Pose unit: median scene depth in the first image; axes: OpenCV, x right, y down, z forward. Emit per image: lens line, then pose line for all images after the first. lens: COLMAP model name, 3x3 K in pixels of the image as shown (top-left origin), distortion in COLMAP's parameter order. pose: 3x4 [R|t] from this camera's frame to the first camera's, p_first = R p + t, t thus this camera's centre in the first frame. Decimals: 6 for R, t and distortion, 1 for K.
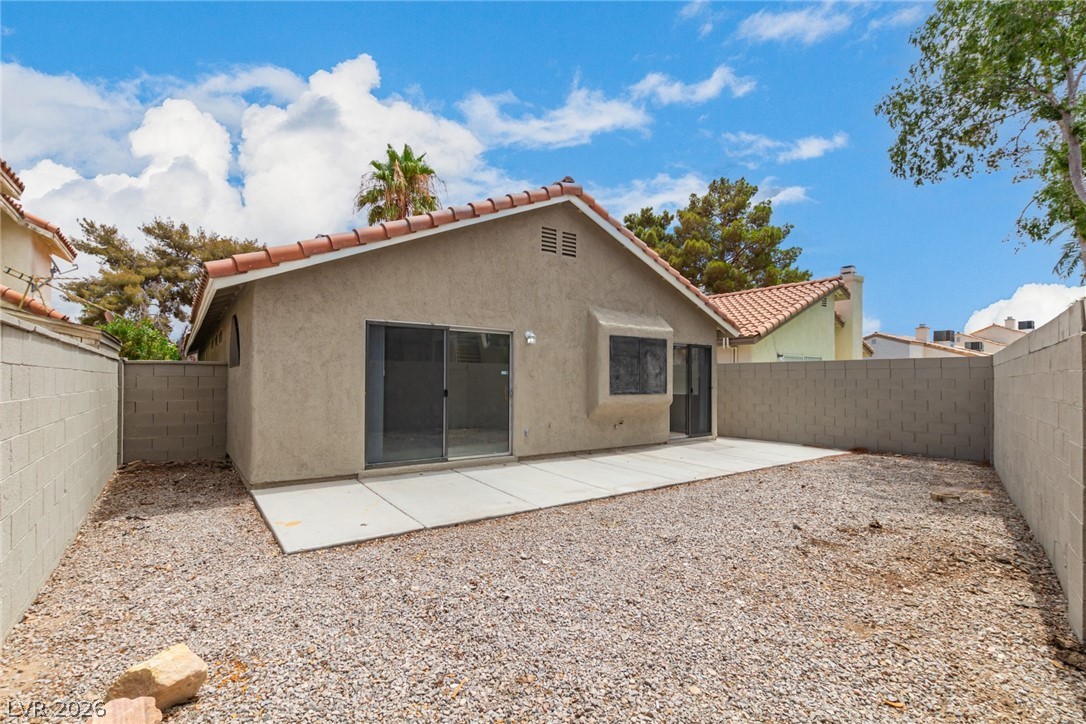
lens RADIAL K [[506.9, 0, 544.2], [0, 506.9, 378.7], [0, 0, 1]] dist [0.013397, -0.000932]
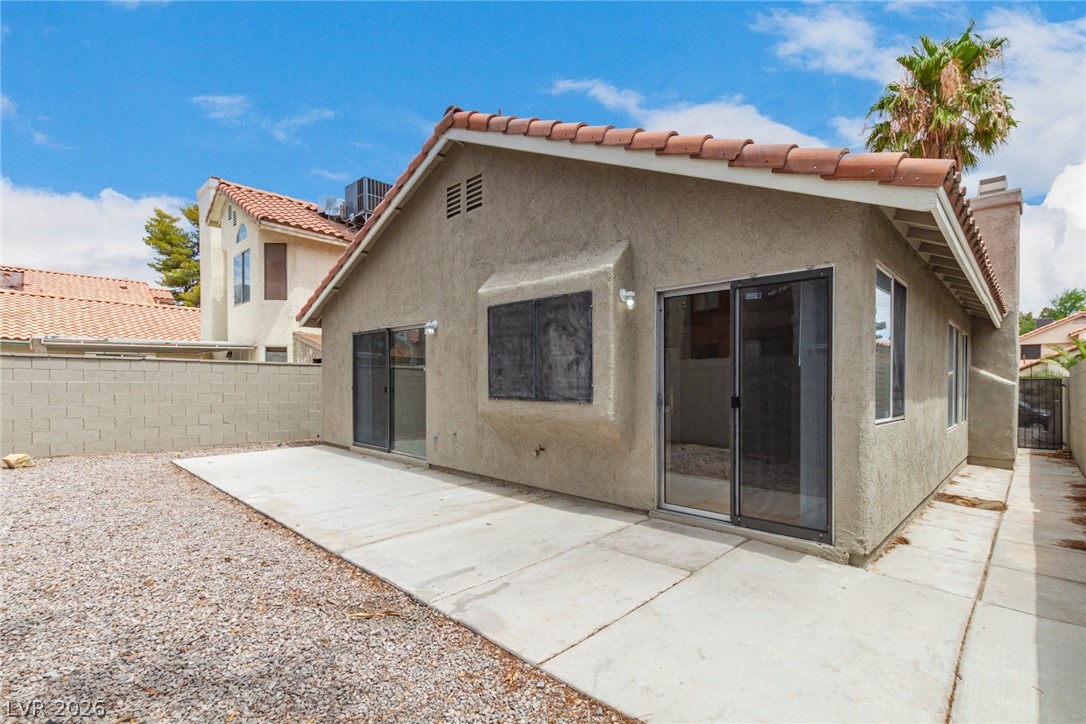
lens RADIAL K [[494.7, 0, 545.6], [0, 494.7, 386.5], [0, 0, 1]] dist [0.013377, -0.000168]
pose [[0.179471, 0.006280, -0.983743, 0.756010], [-0.002543, 0.999979, 0.005919, 0.011783], [0.983760, 0.001439, 0.179483, 0.946253]]
